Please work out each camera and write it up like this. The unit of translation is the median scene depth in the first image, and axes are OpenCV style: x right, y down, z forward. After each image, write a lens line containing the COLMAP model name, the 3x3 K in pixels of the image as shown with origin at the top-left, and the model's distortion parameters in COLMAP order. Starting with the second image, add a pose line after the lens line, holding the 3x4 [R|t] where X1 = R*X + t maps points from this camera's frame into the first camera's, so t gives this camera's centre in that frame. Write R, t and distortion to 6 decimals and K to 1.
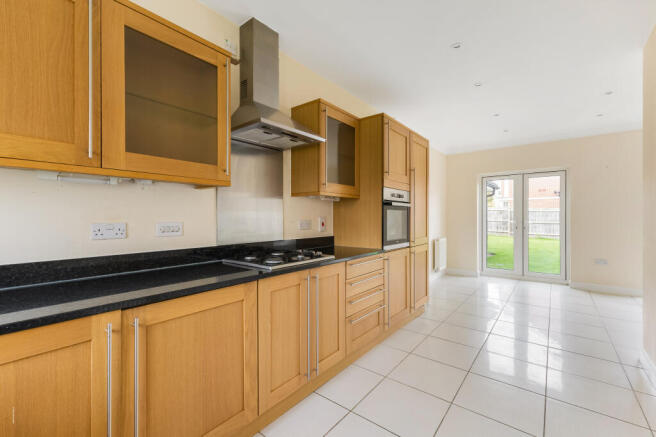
lens RADIAL K [[290.7, 0, 326.5], [0, 290.7, 217.3], [0, 0, 1]] dist [0.010560, -0.001223]
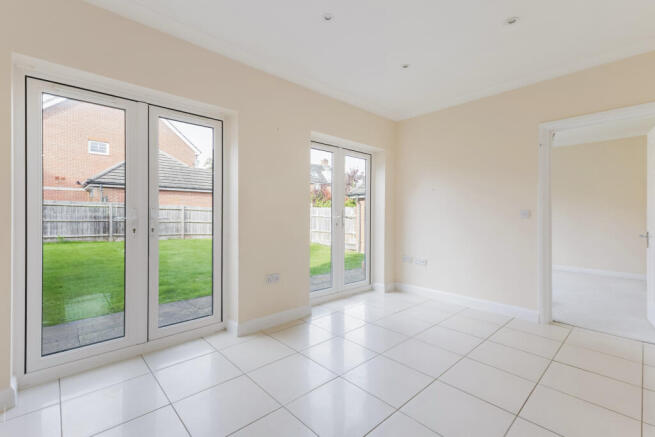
lens RADIAL K [[290.3, 0, 324.1], [0, 290.3, 214.0], [0, 0, 1]] dist [0.010560, -0.001223]
pose [[0.151654, 0.001996, 0.988432, 0.270097], [0.002363, 0.999994, -0.002382, 0.013002], [-0.988431, 0.002697, 0.151648, 0.635333]]
